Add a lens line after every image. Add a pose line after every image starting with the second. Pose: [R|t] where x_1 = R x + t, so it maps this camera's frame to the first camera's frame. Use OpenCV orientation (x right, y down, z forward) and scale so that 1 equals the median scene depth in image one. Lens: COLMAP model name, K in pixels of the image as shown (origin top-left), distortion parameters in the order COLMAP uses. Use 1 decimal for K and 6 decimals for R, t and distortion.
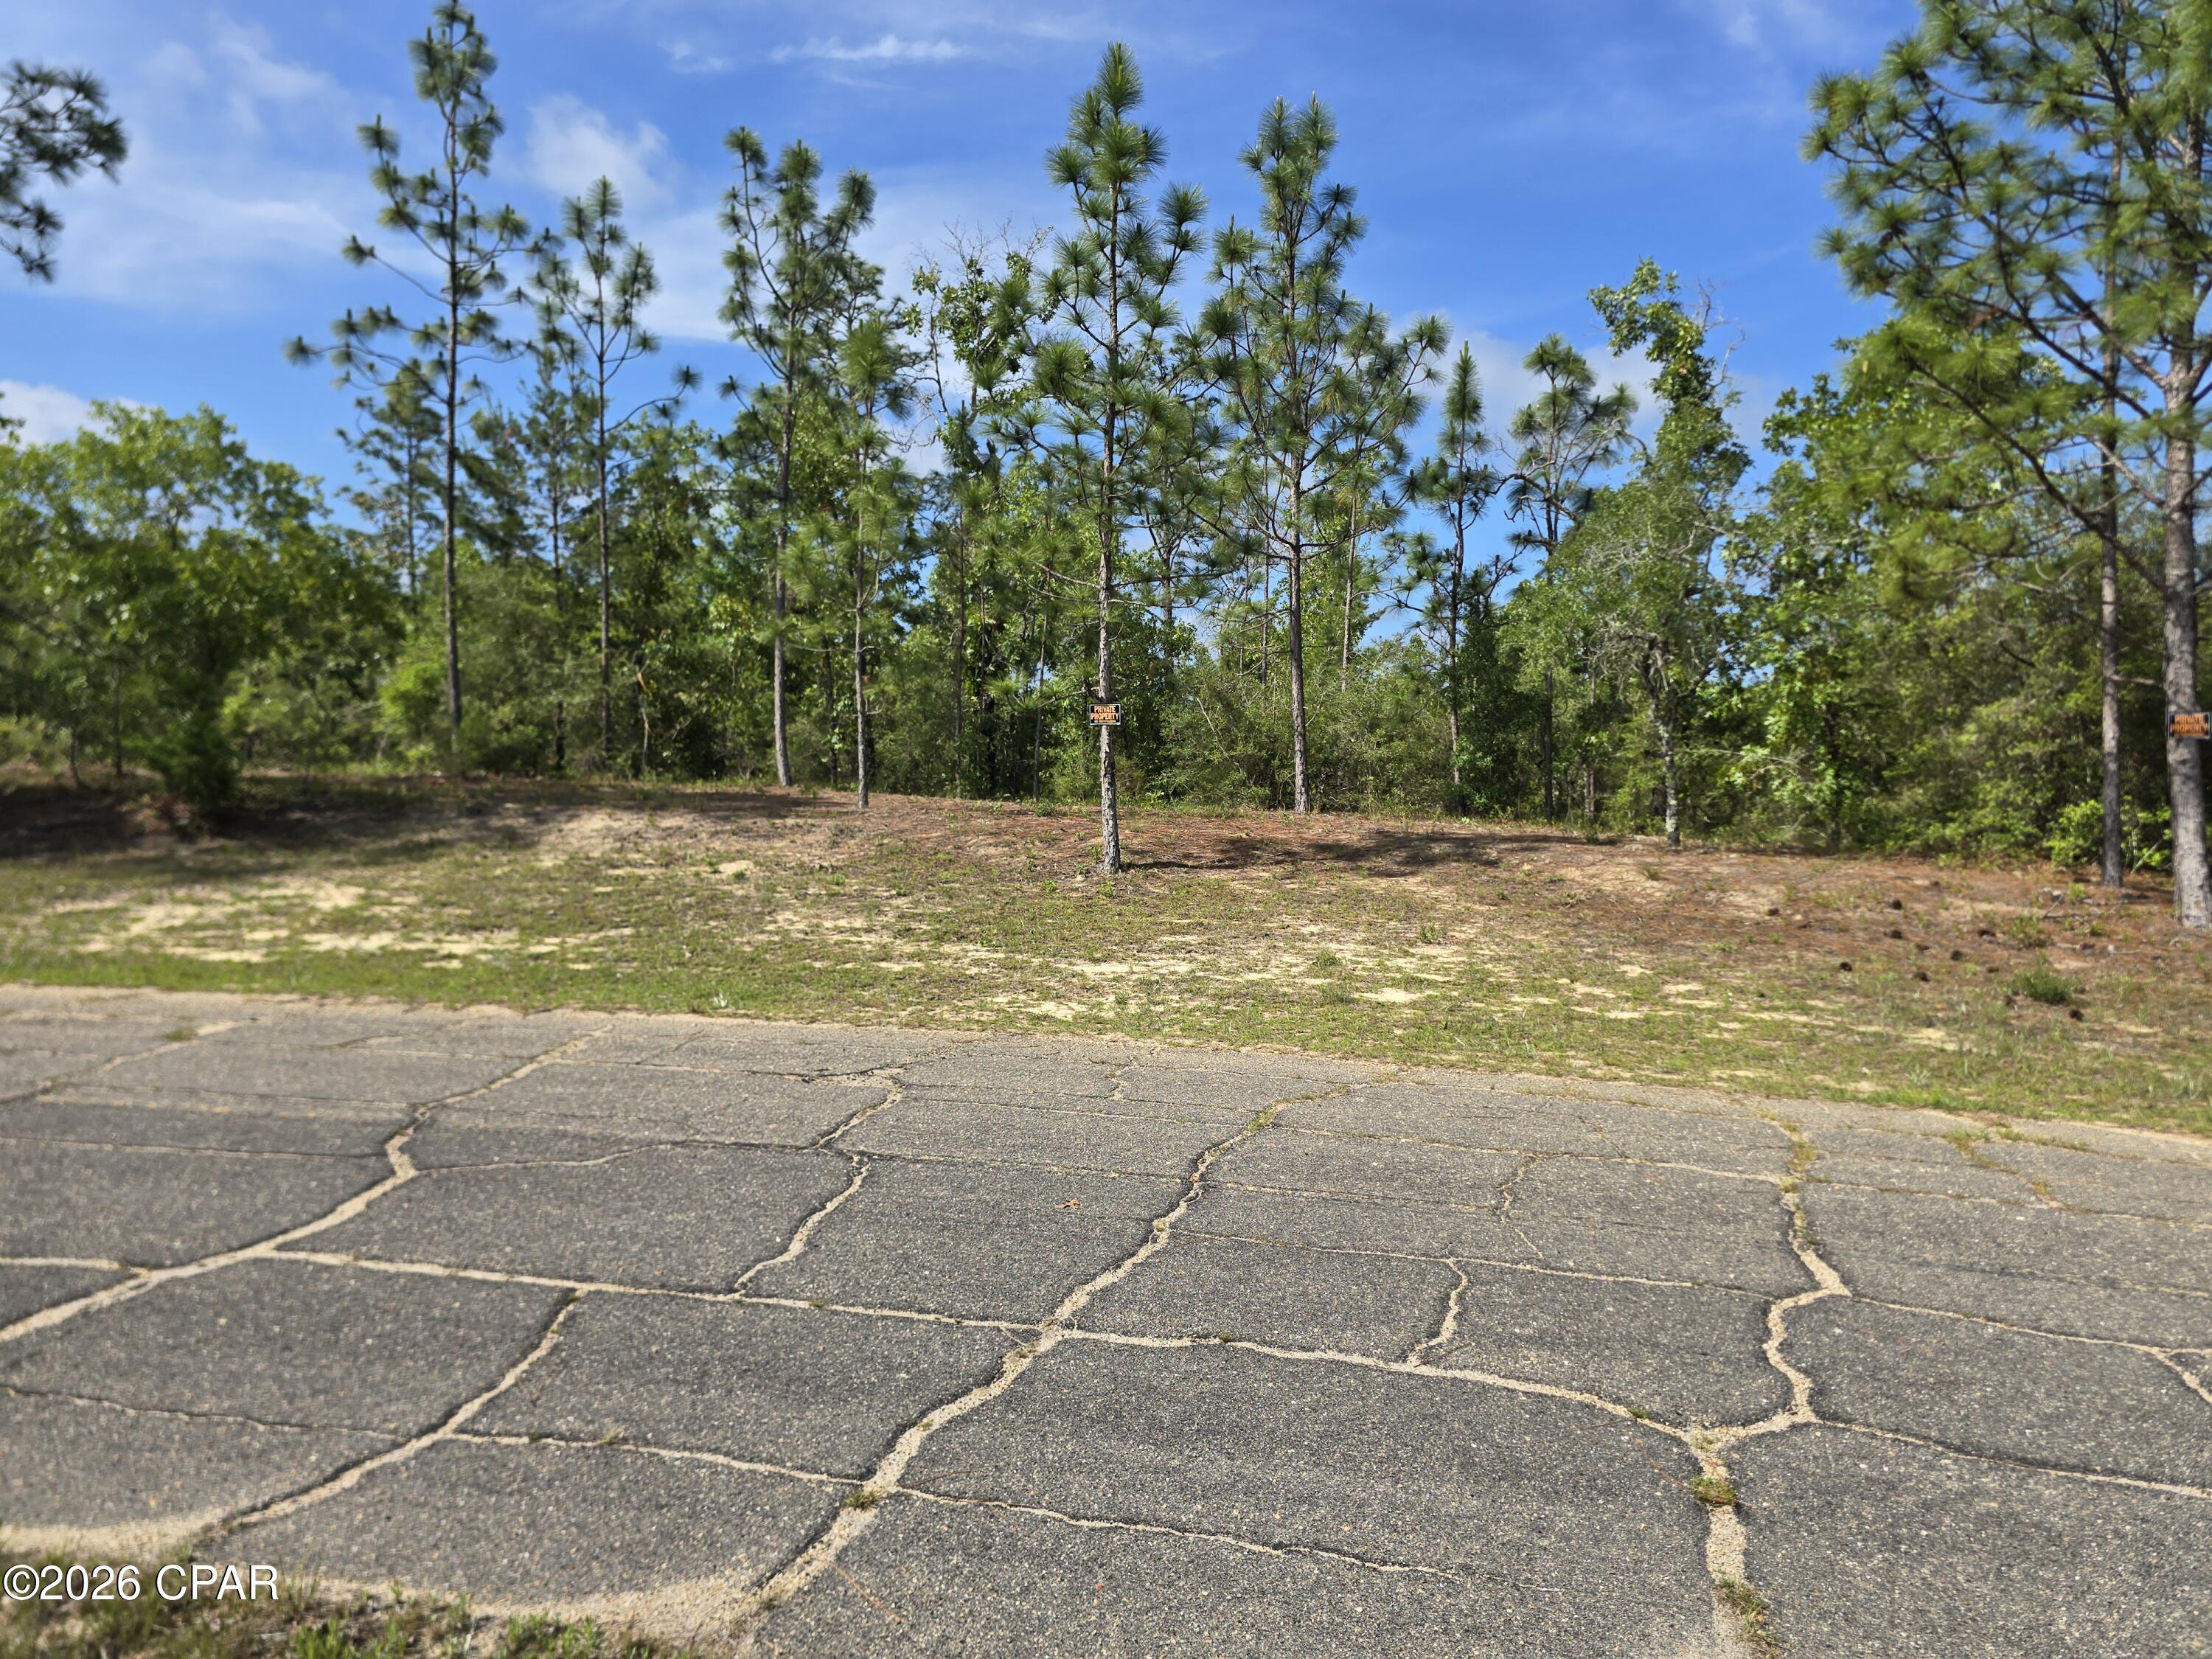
lens RADIAL K [[1511.5, 0, 1096.8], [0, 1511.5, 830.0], [0, 0, 1]] dist [0.073141, -0.044326]
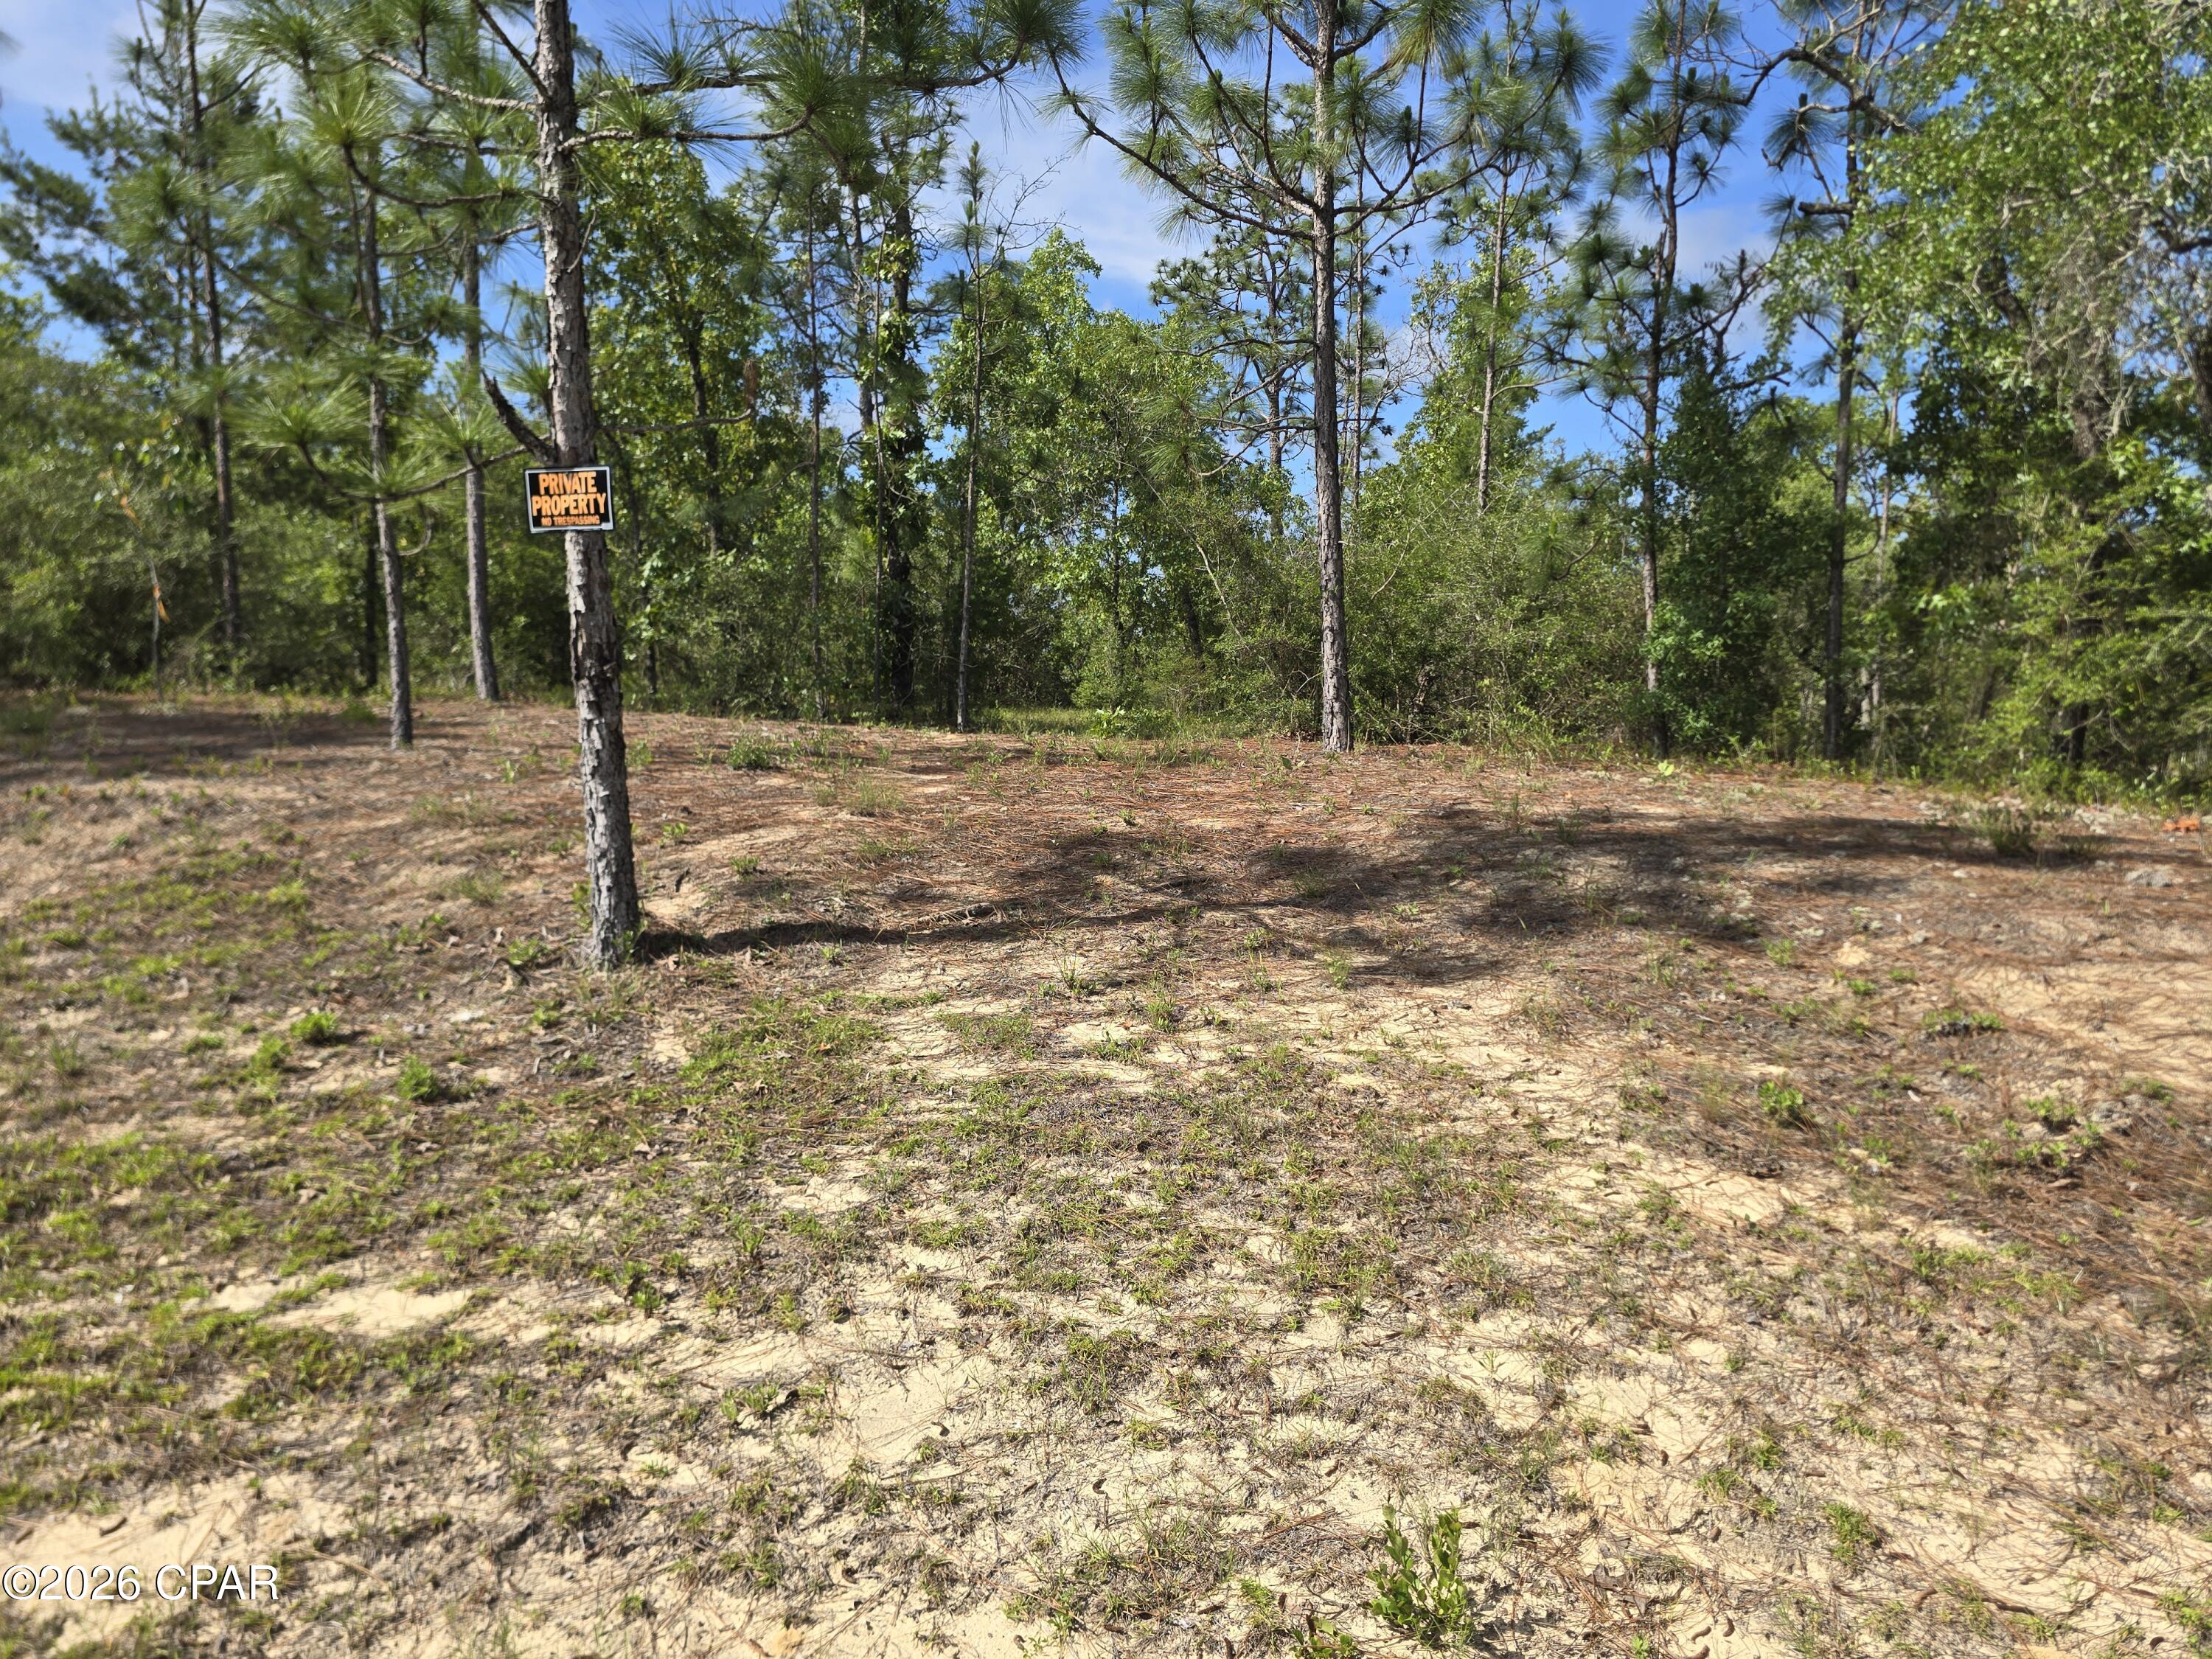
lens RADIAL K [[1511.5, 0, 1118.6], [0, 1511.5, 832.8], [0, 0, 1]] dist [0.073141, -0.044326]
pose [[0.994184, 0.006161, -0.107522, 0.113831], [0.000950, 0.997822, 0.065959, -0.017178], [0.107694, -0.065677, 0.992012, 0.464625]]
